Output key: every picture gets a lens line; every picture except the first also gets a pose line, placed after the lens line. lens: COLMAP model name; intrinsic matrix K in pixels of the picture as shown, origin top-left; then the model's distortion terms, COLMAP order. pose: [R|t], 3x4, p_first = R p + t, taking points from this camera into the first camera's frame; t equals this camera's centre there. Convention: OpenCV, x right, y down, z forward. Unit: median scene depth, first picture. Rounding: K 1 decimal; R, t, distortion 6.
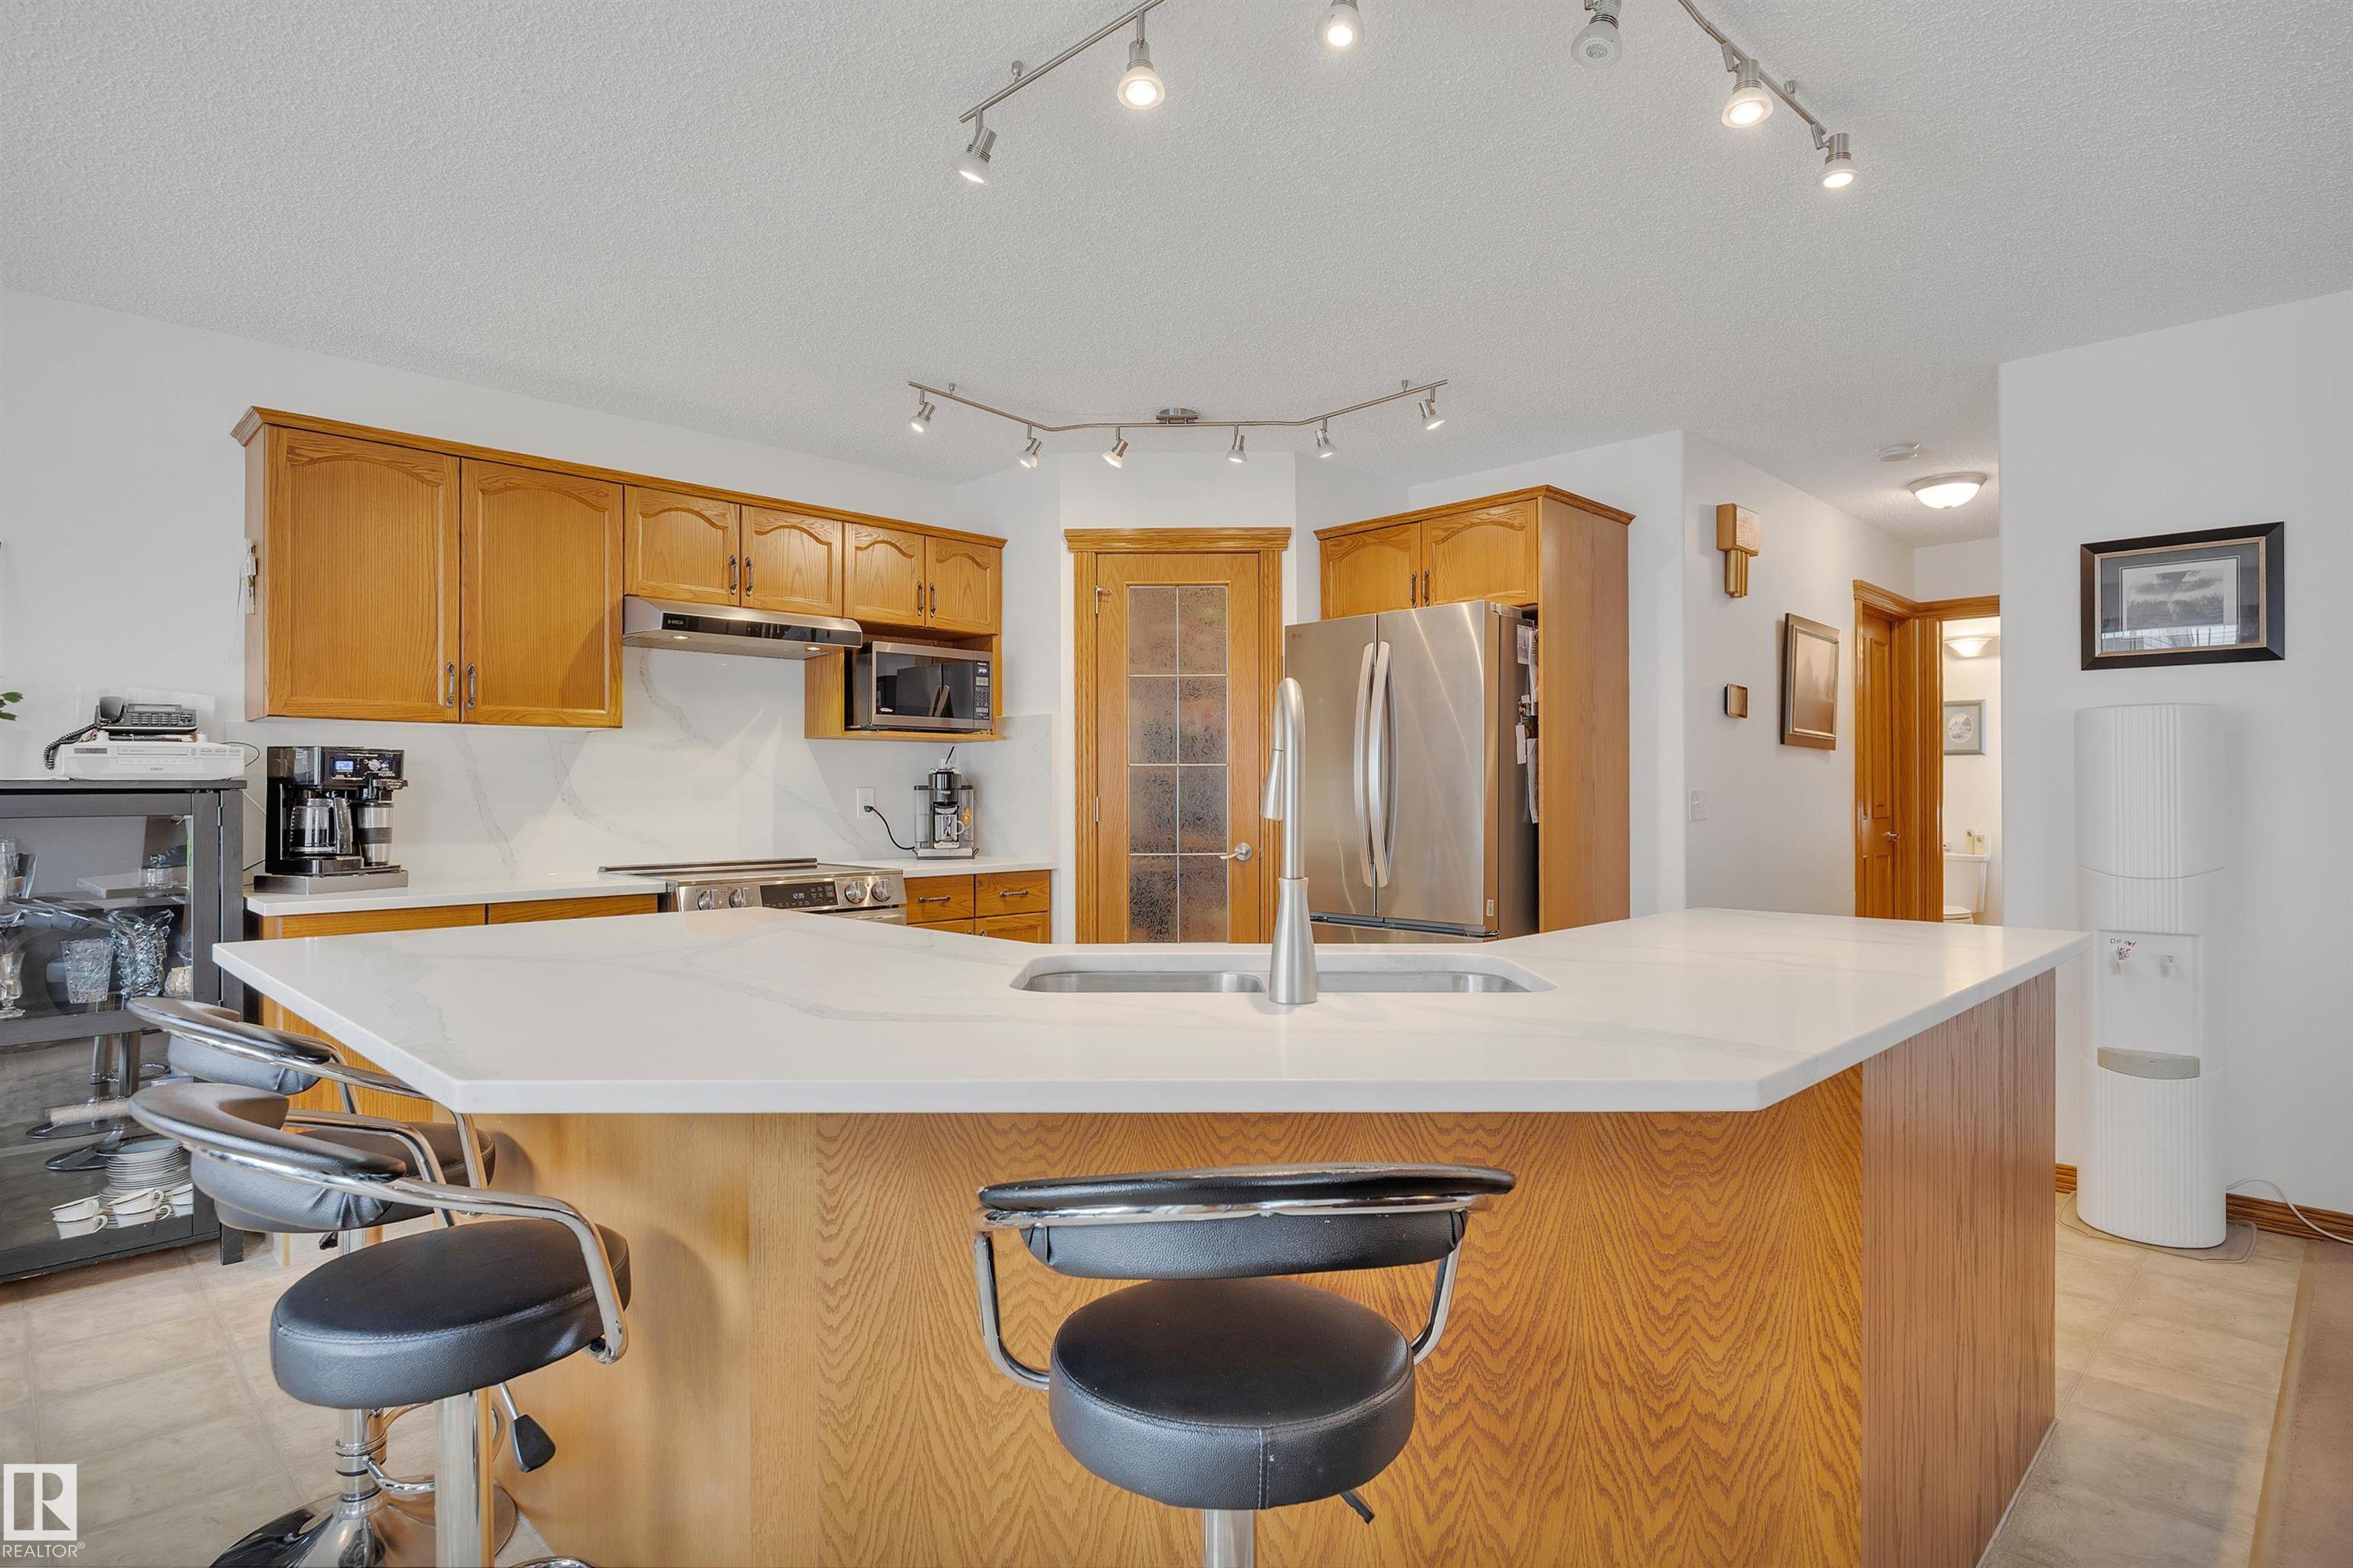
lens RADIAL K [[1302.4, 0, 1181.2], [0, 1302.4, 788.0], [0, 0, 1]] dist [0.005553, -0.001039]
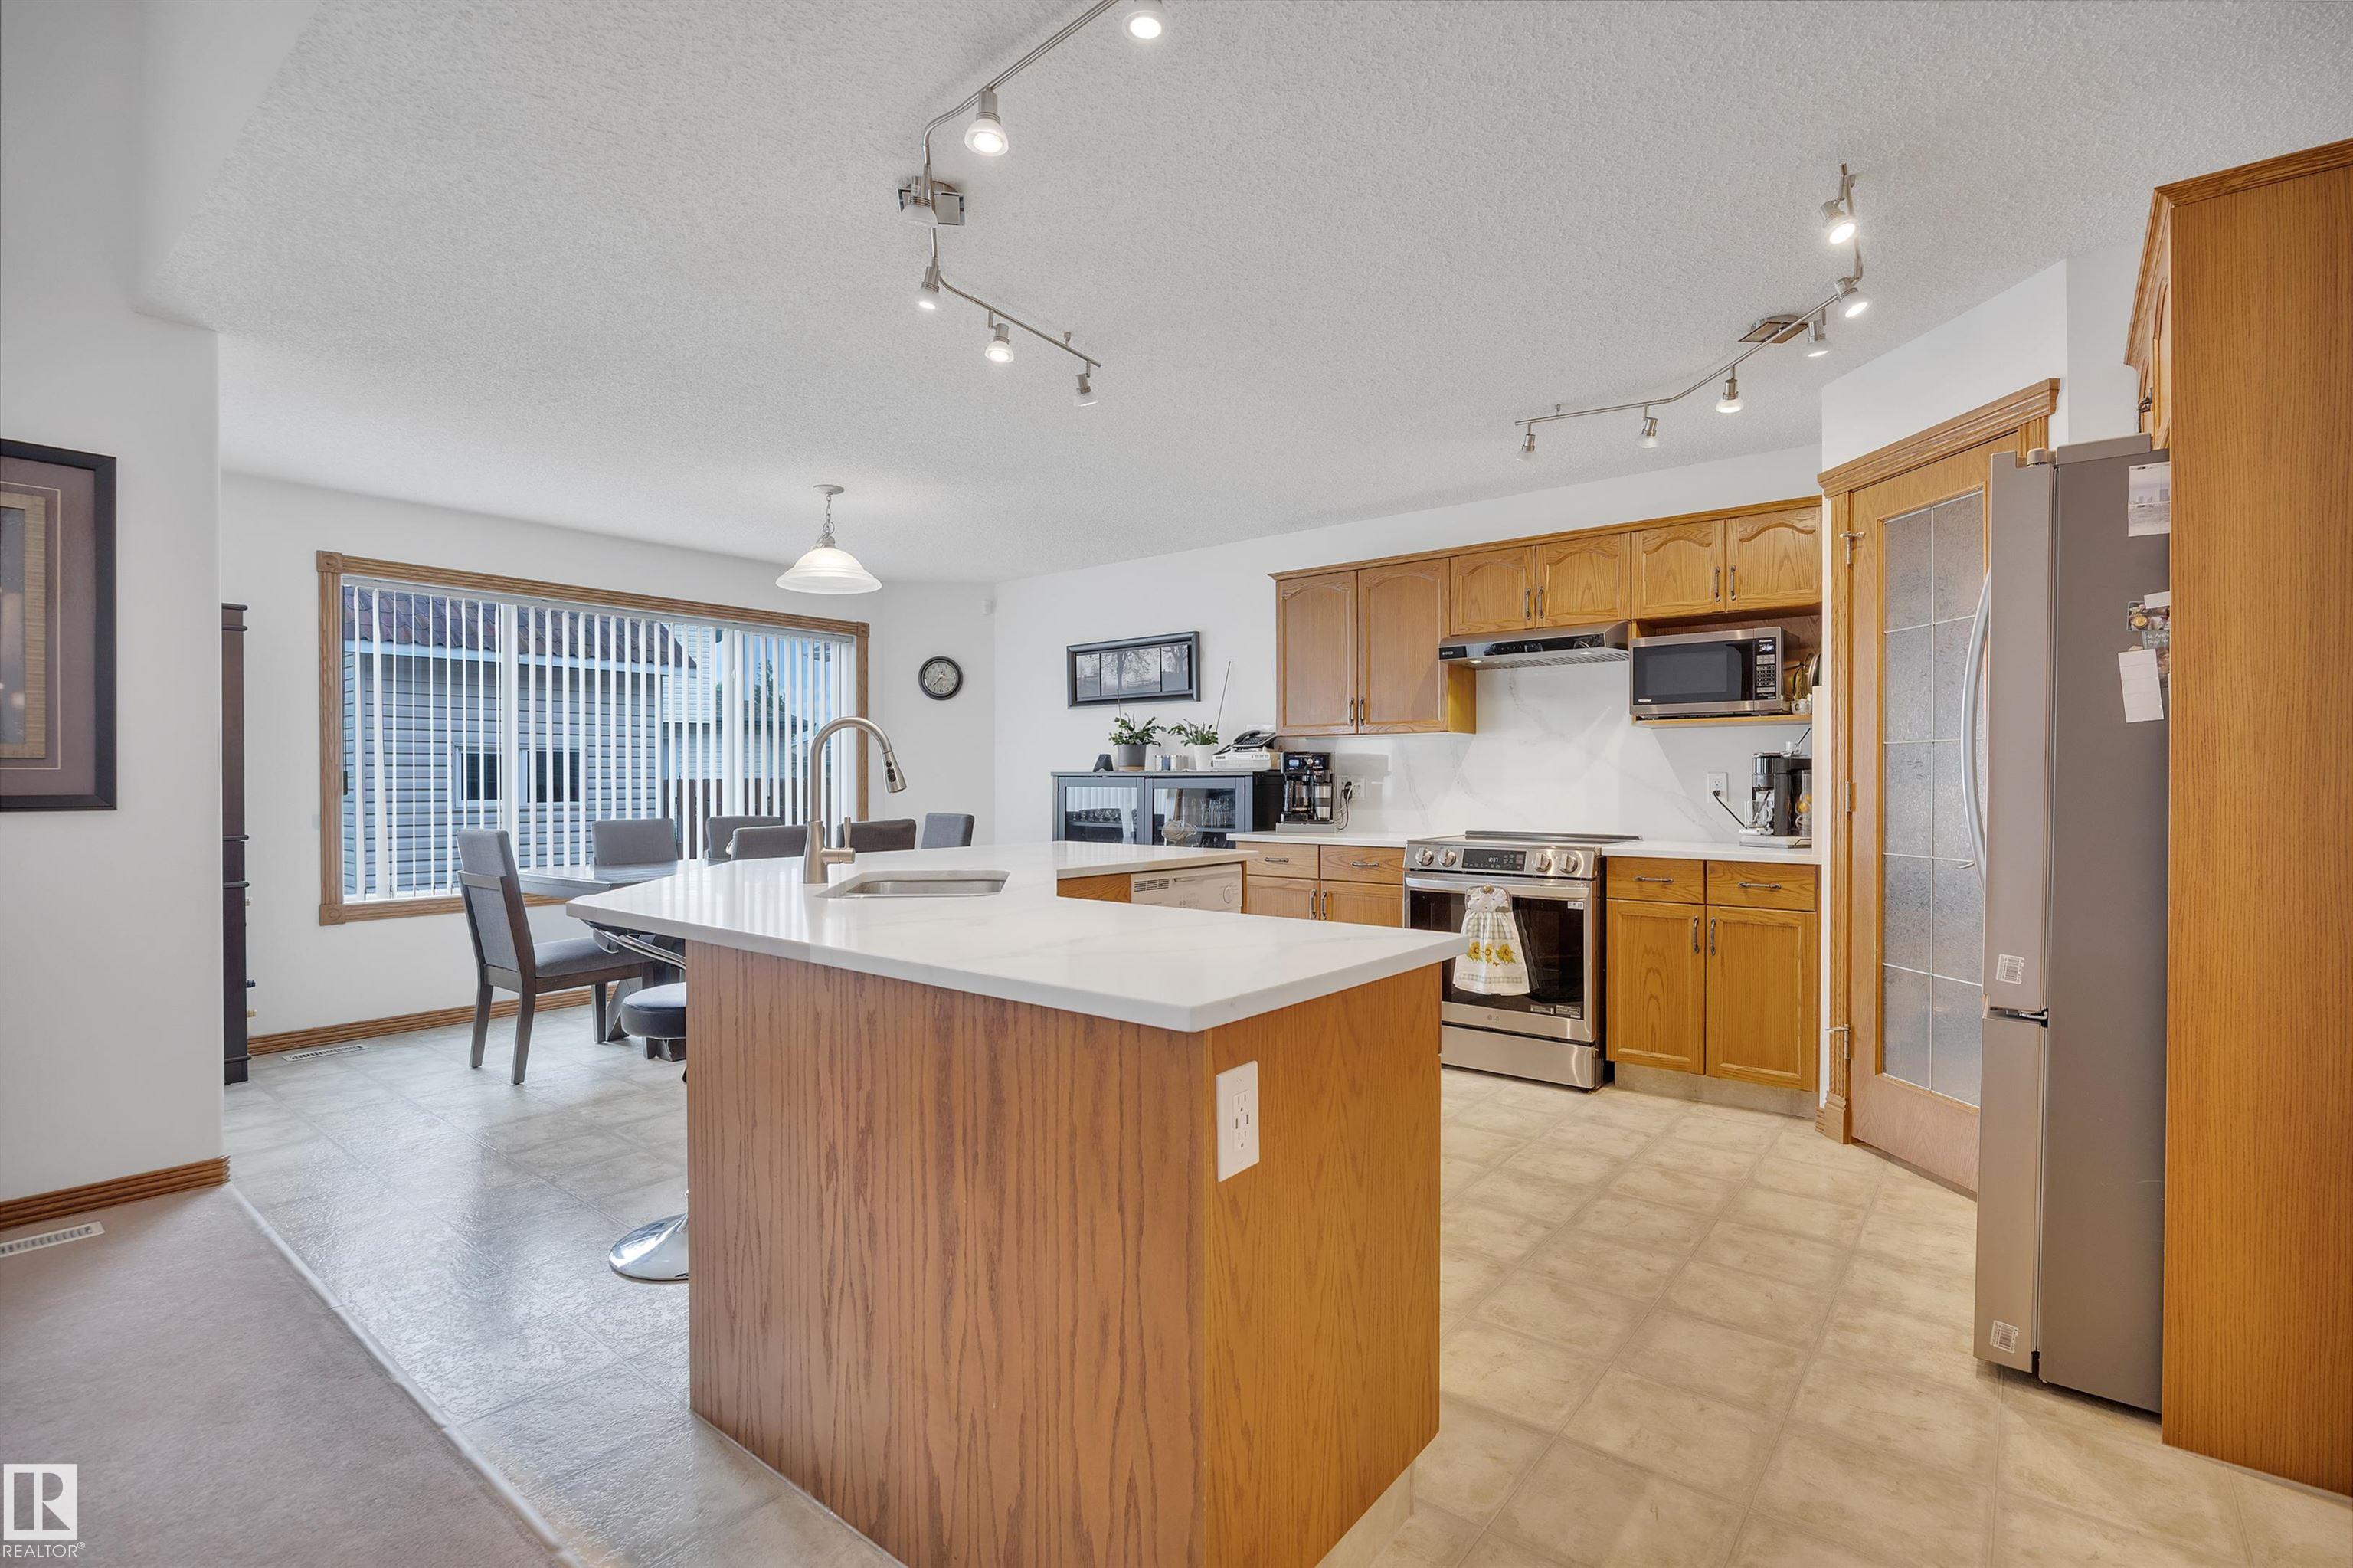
lens RADIAL K [[1069.1, 0, 1188.9], [0, 1069.1, 787.6], [0, 0, 1]] dist [-0.016856, 0.000326]
pose [[0.110532, 0.008334, -0.993838, 0.740063], [0.003162, 0.999957, 0.008737, 0.004078], [0.993868, -0.004109, 0.110500, 0.644620]]
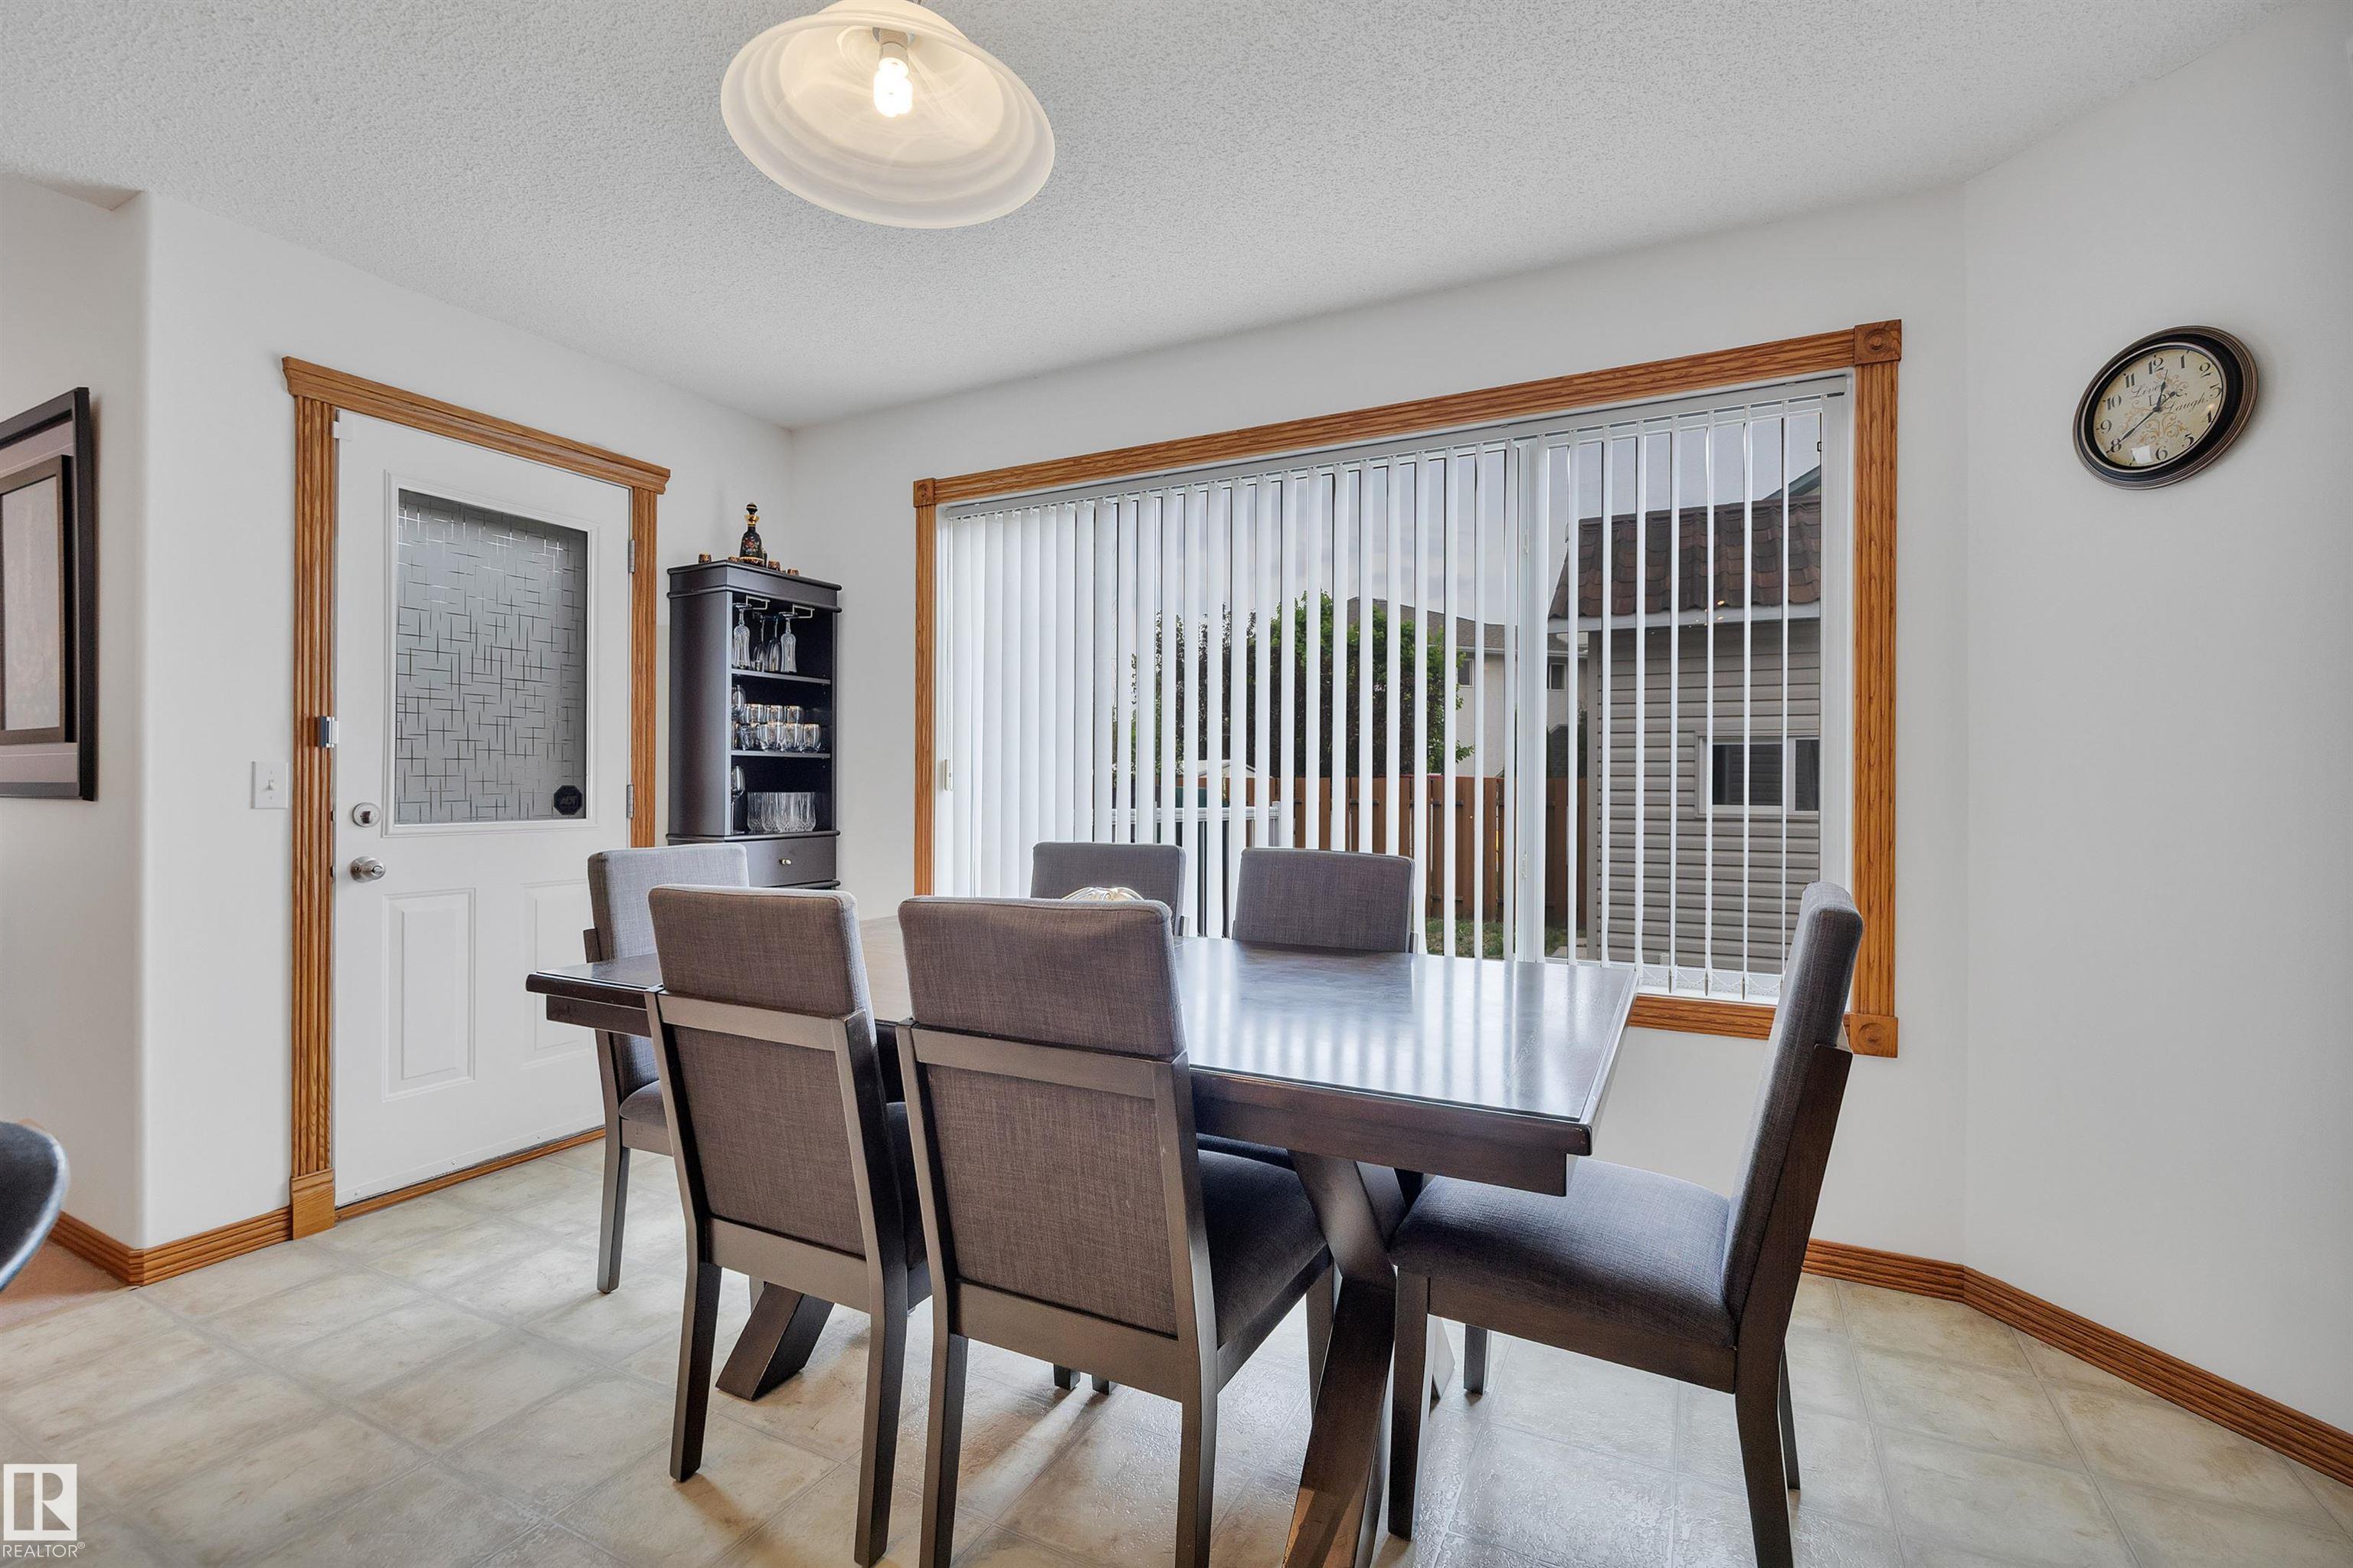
lens RADIAL K [[1069.1, 0, 1135.6], [0, 1069.1, 786.3], [0, 0, 1]] dist [-0.016856, 0.000326]
pose [[-0.955617, 0.000403, -0.294611, -0.519037], [0.000541, 1.000000, -0.000386, 0.016265], [0.294611, -0.000528, -0.955617, 0.773189]]
